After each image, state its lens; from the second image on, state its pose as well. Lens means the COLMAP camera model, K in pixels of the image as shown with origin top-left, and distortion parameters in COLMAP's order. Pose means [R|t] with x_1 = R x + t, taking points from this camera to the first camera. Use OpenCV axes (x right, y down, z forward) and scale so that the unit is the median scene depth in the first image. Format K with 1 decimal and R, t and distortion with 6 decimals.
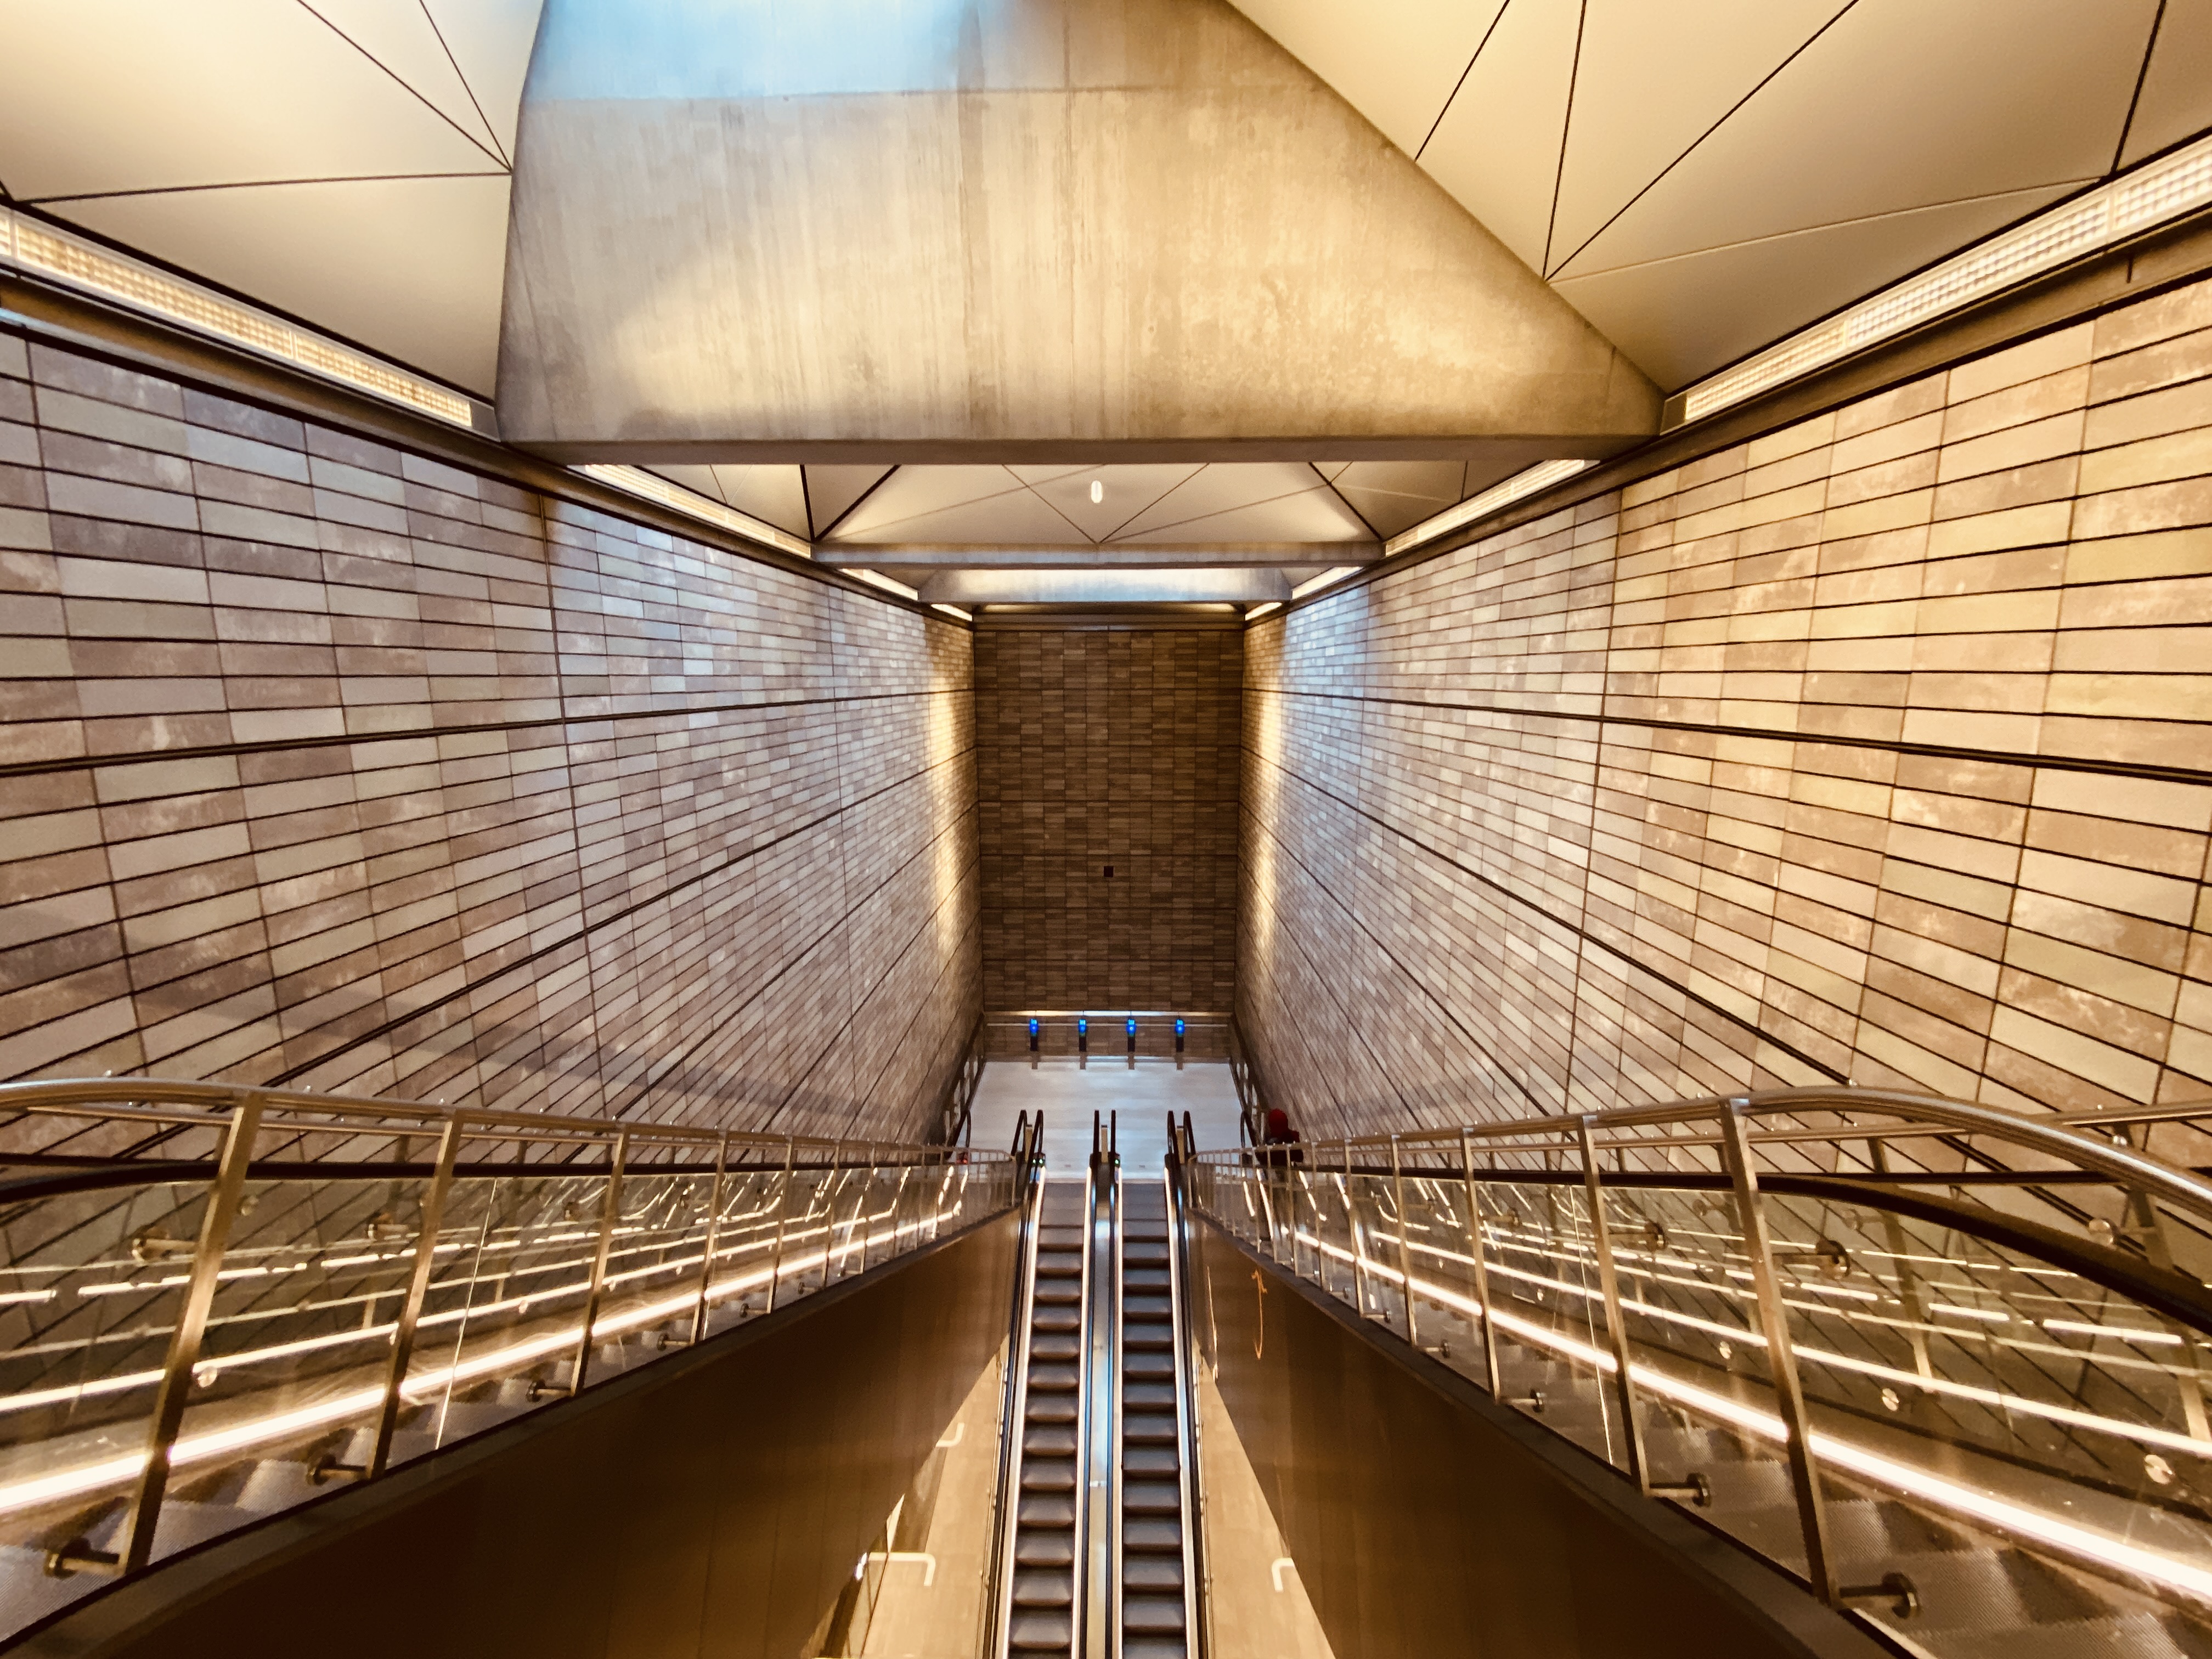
lens RADIAL K [[902.8, 0, 1094.7], [0, 902.8, 824.8], [0, 0, 1]] dist [0.007685, -0.014193]
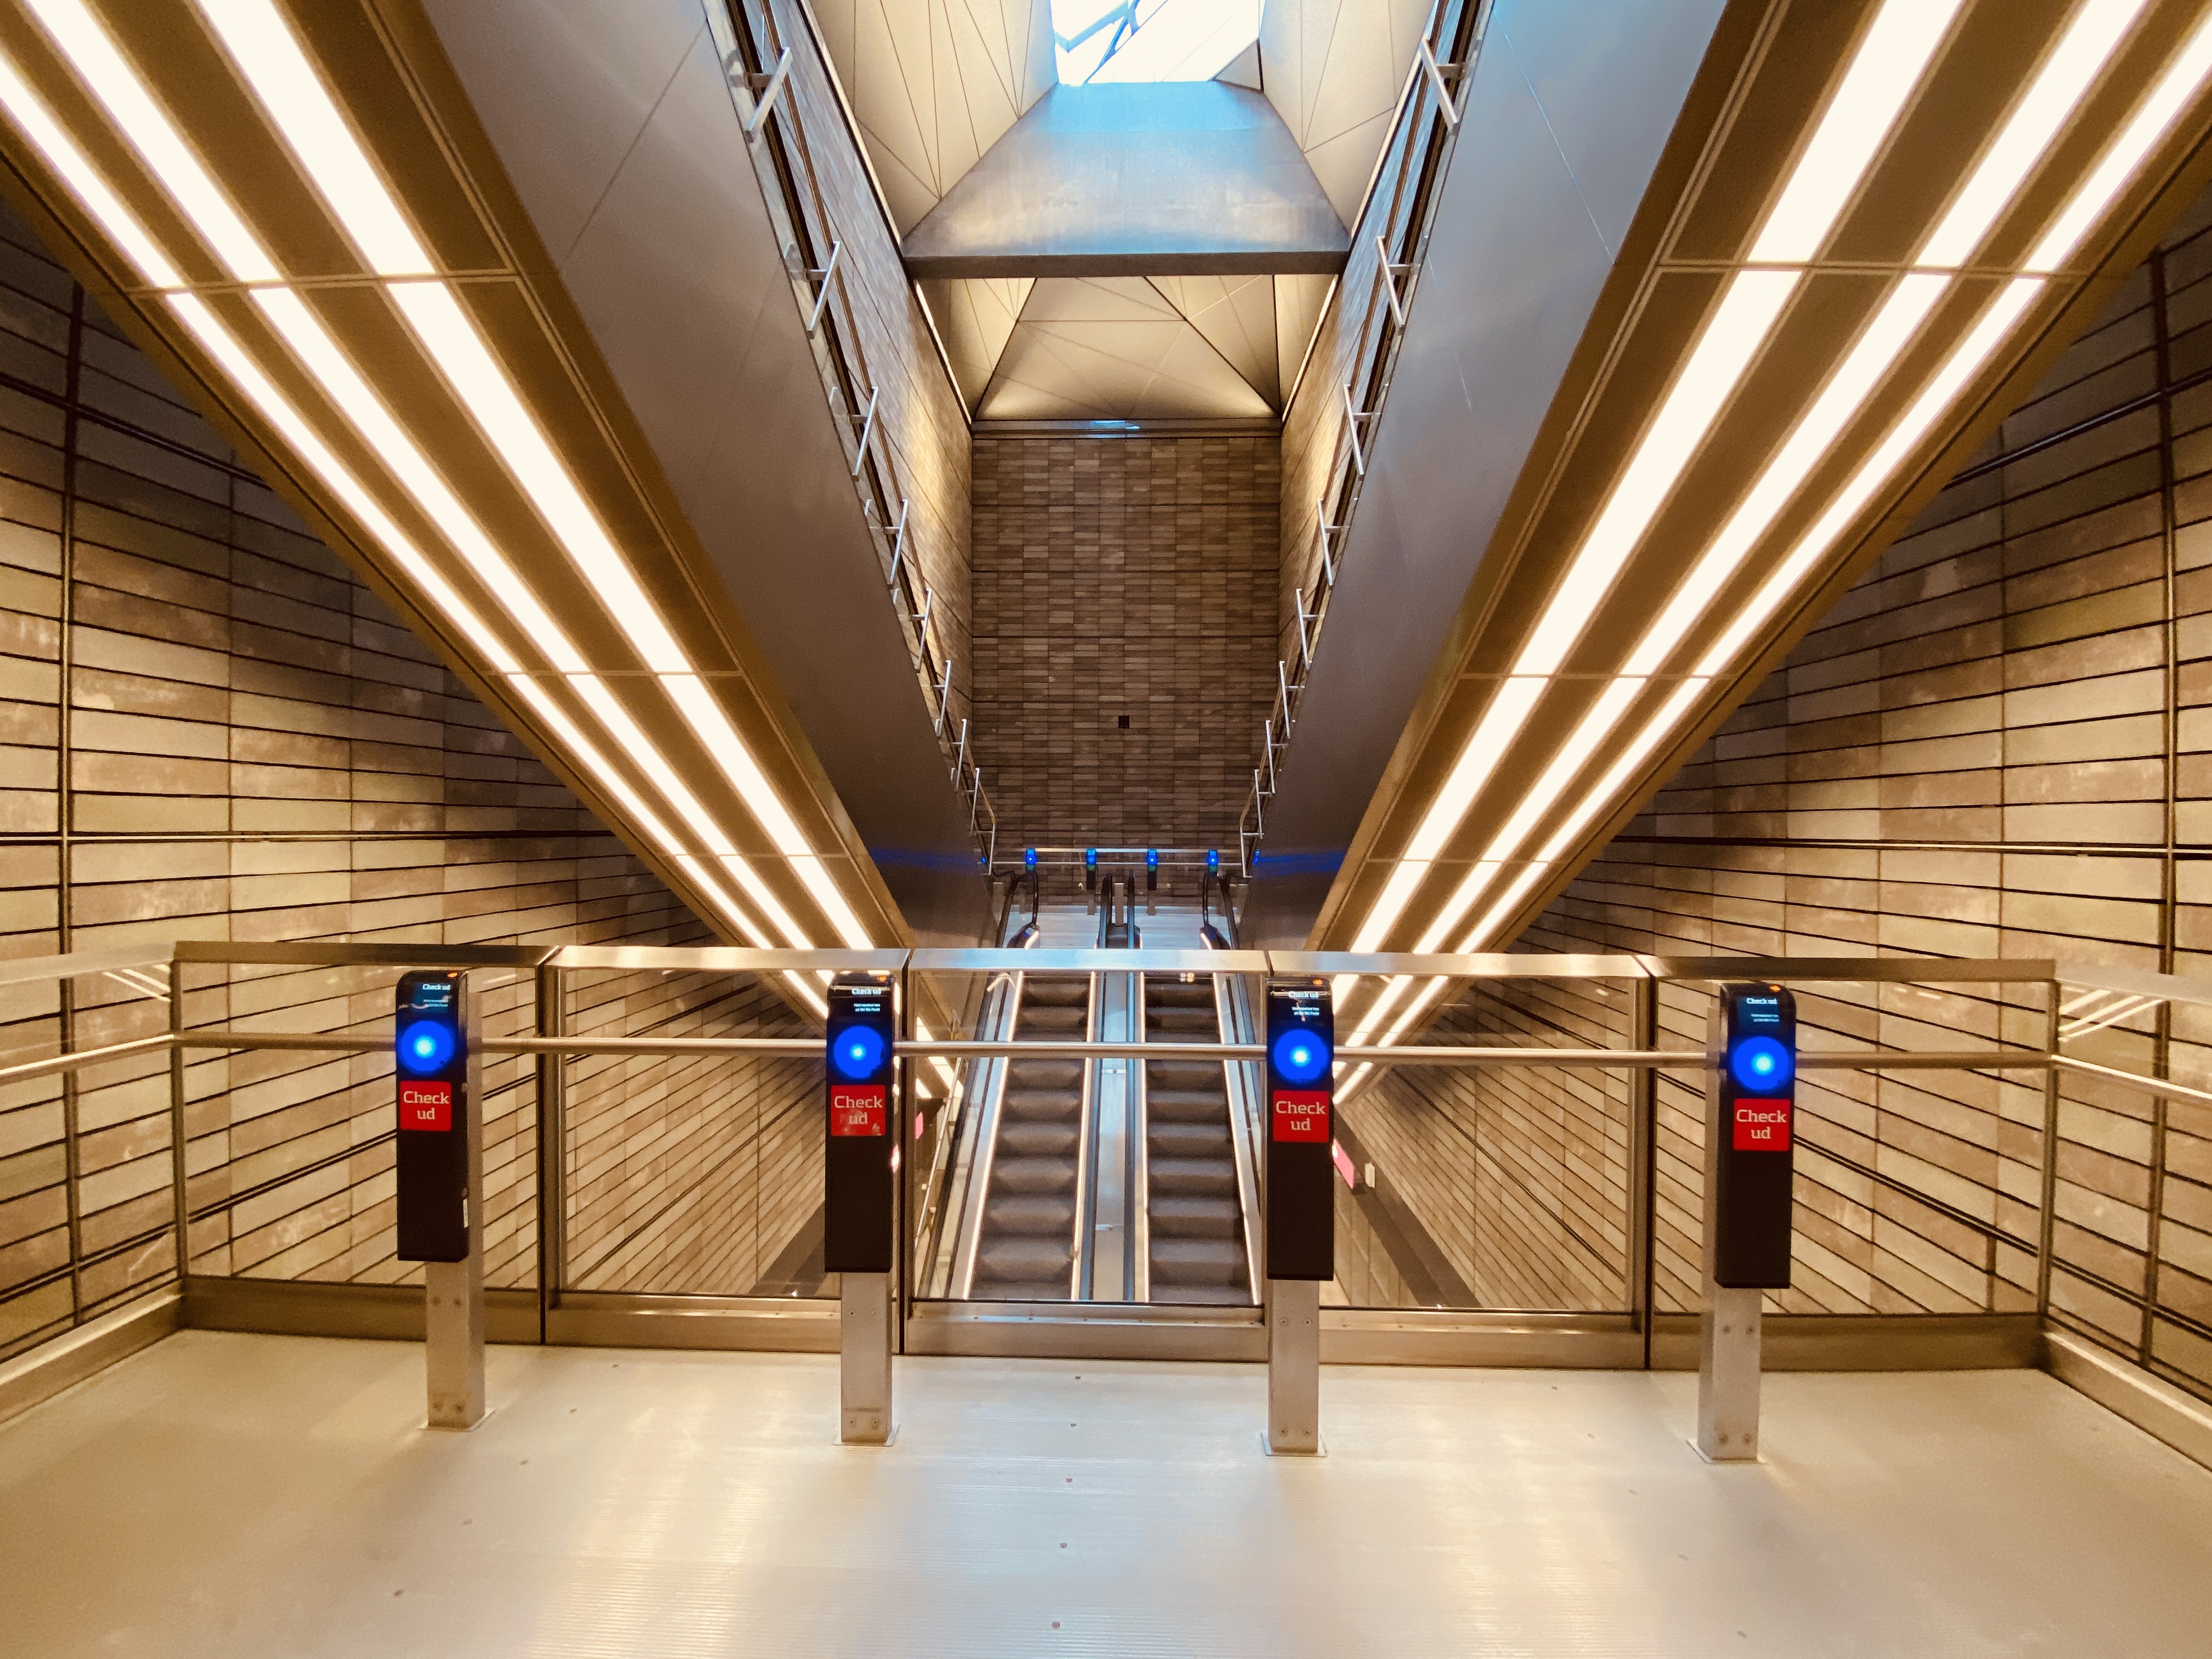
lens RADIAL K [[902.8, 0, 1116.8], [0, 902.8, 842.4], [0, 0, 1]] dist [0.007685, -0.014193]
pose [[0.999911, 0.009714, 0.009142, 0.001885], [-0.008264, 0.989078, -0.147164, 0.292184], [-0.010471, 0.147075, 0.989070, 0.186319]]
